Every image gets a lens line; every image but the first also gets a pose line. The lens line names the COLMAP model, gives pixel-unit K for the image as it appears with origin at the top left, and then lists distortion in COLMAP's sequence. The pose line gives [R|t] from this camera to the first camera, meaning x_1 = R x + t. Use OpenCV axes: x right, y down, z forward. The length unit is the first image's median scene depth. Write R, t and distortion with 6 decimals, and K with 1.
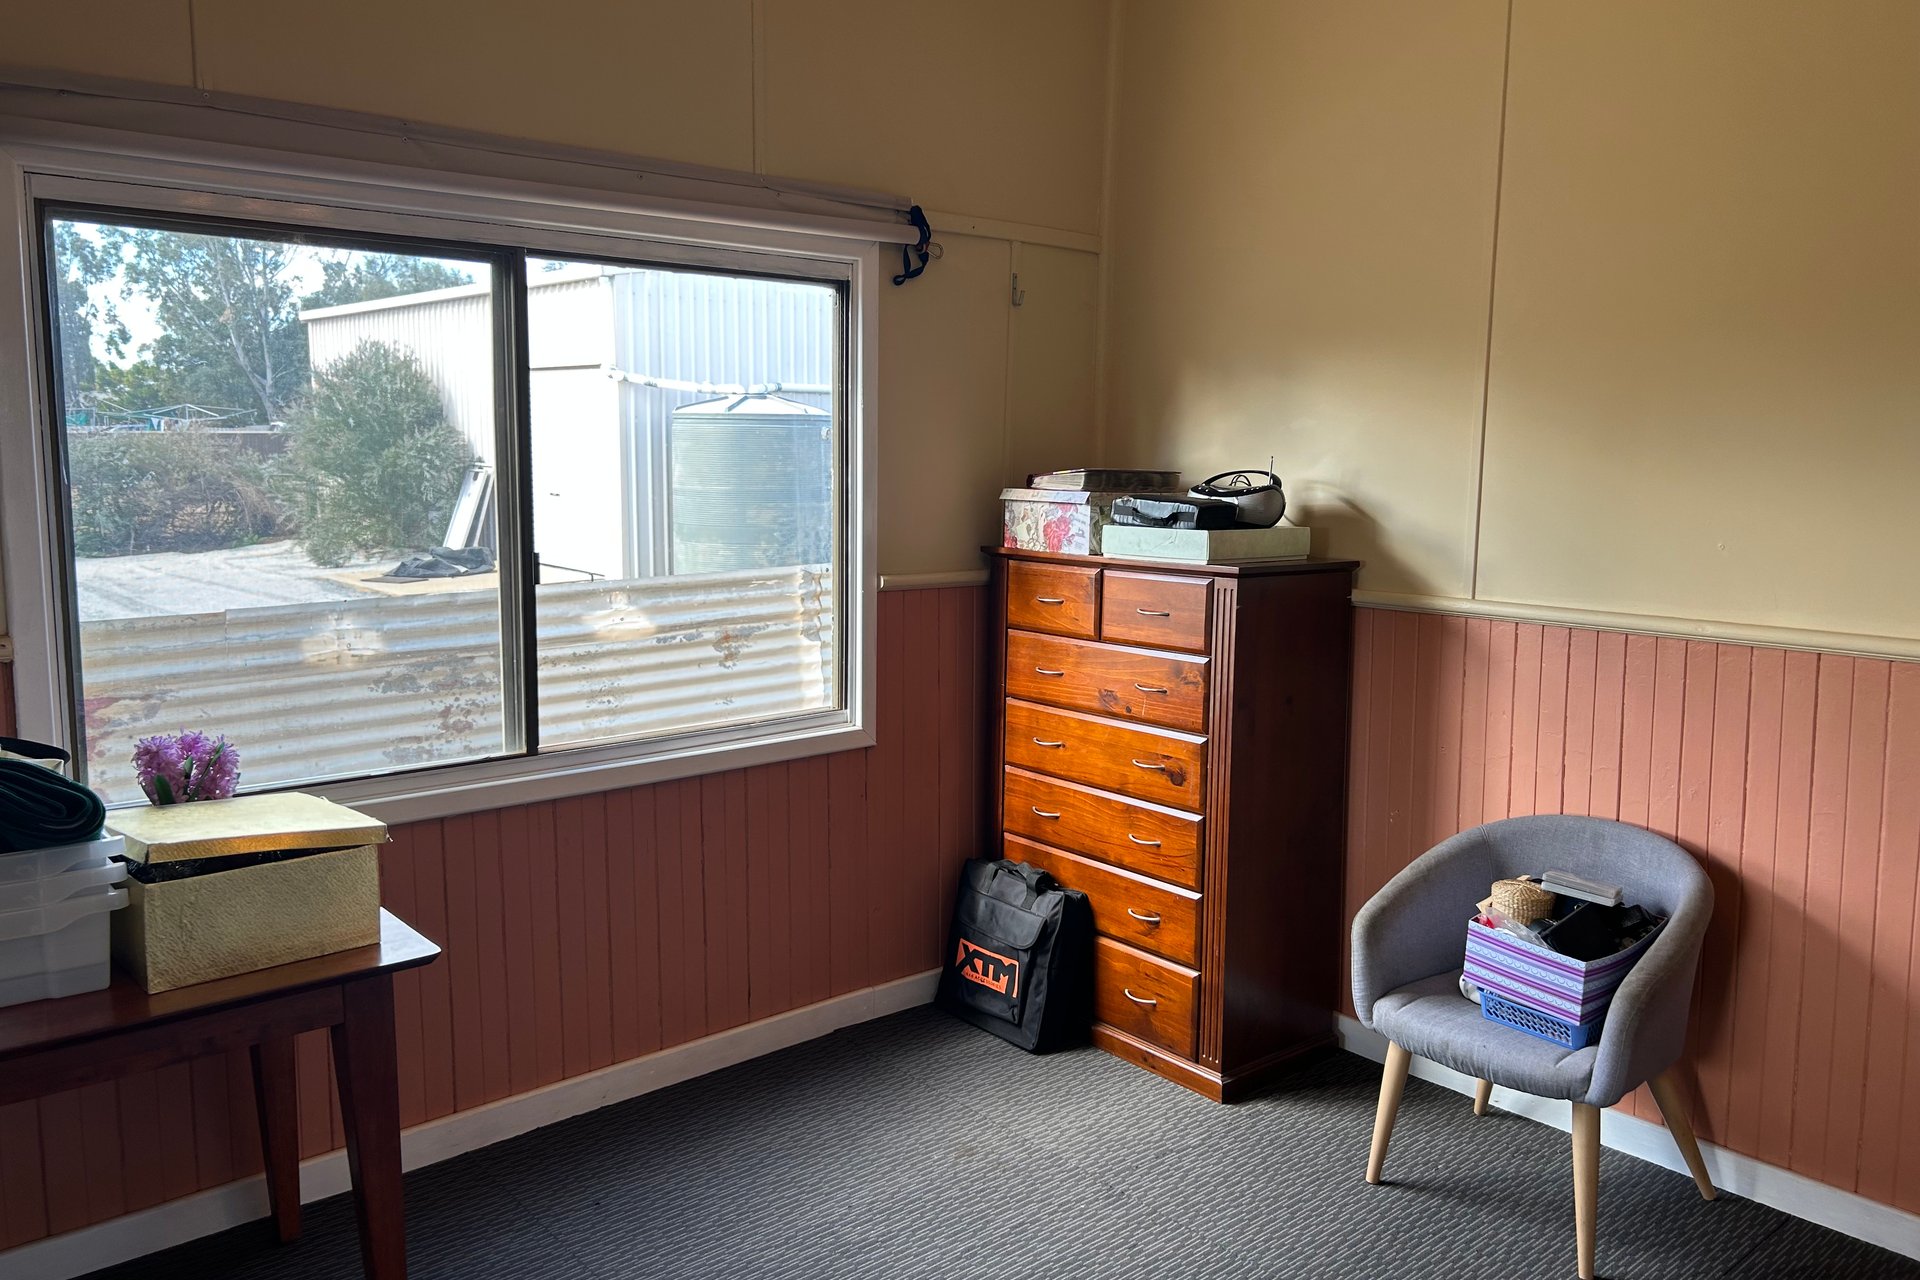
lens RADIAL K [[1444.7, 0, 956.5], [0, 1444.7, 628.6], [0, 0, 1]] dist [0.035836, -0.036516]
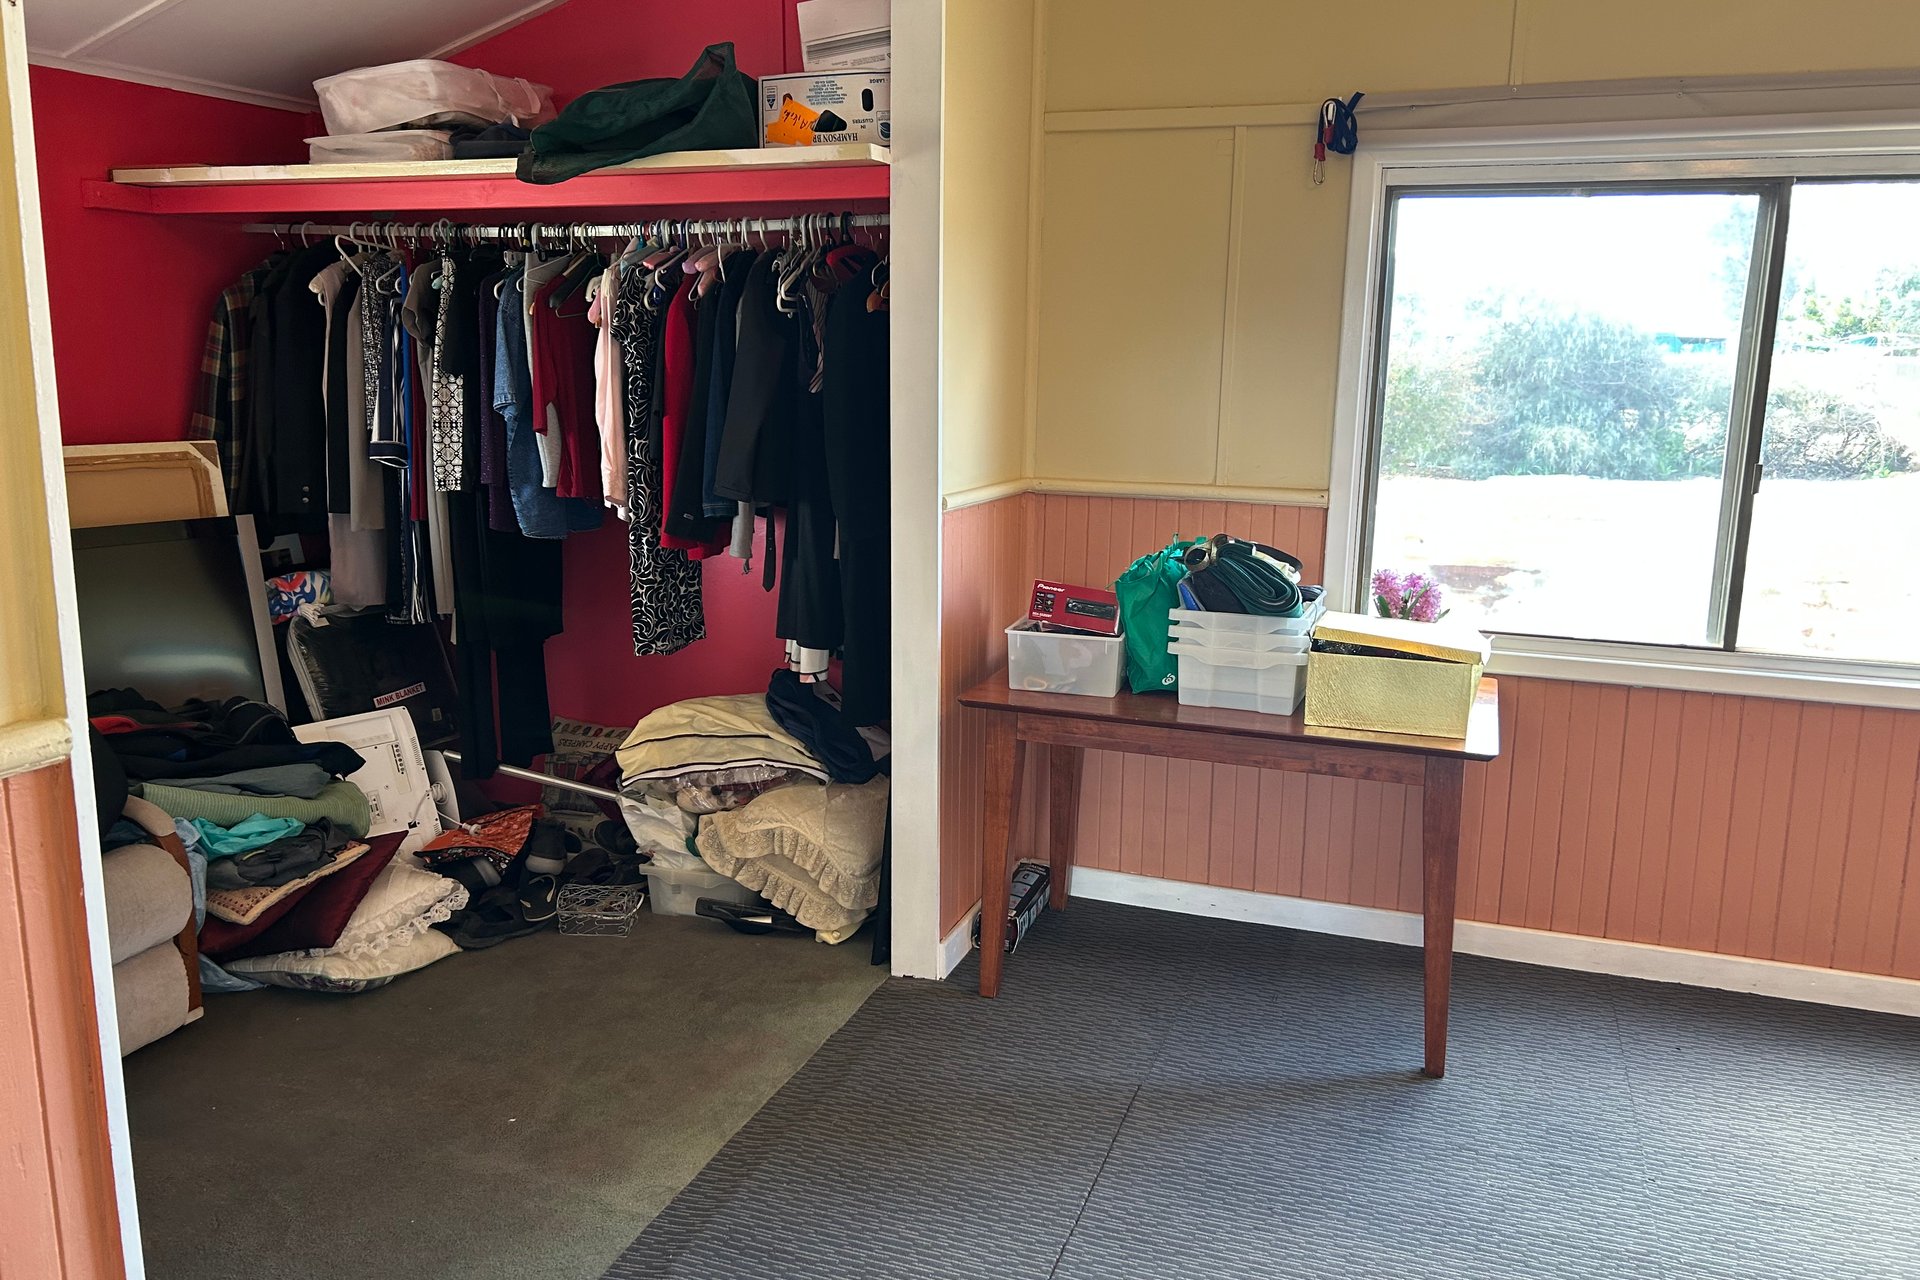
lens RADIAL K [[1444.7, 0, 970.7], [0, 1444.7, 633.2], [0, 0, 1]] dist [0.035836, -0.036516]
pose [[0.500507, 0.162966, -0.850256, 0.417591], [-0.120847, 0.985659, 0.117780, 0.017200], [0.857256, 0.043801, 0.513023, -0.057428]]
